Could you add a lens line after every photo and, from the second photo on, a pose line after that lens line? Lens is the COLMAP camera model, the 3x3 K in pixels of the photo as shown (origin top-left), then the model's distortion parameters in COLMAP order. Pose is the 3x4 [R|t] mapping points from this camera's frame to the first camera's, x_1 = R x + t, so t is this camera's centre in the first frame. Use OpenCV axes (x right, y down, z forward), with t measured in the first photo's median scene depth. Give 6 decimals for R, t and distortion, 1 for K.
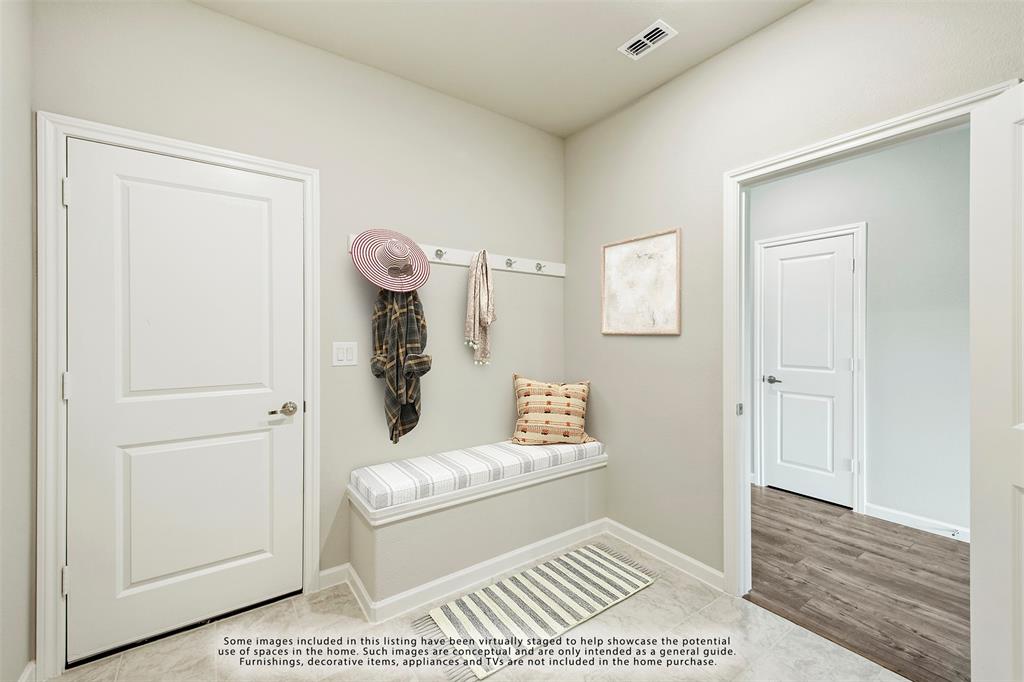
lens RADIAL K [[410.5, 0, 506.9], [0, 410.5, 336.5], [0, 0, 1]] dist [0.001786, -0.000951]
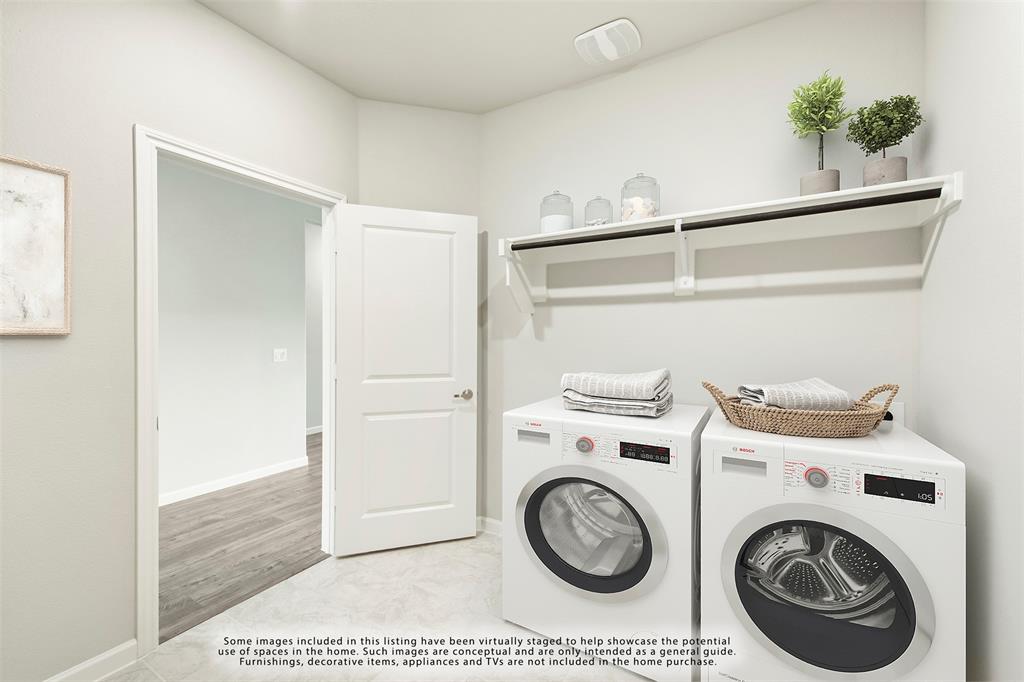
lens RADIAL K [[410.5, 0, 508.6], [0, 410.5, 336.7], [0, 0, 1]] dist [0.001786, -0.000951]
pose [[-0.368167, -0.012094, 0.929681, -0.471187], [0.002334, 0.999900, 0.013932, -0.010076], [-0.929757, 0.007299, -0.368102, 0.633628]]
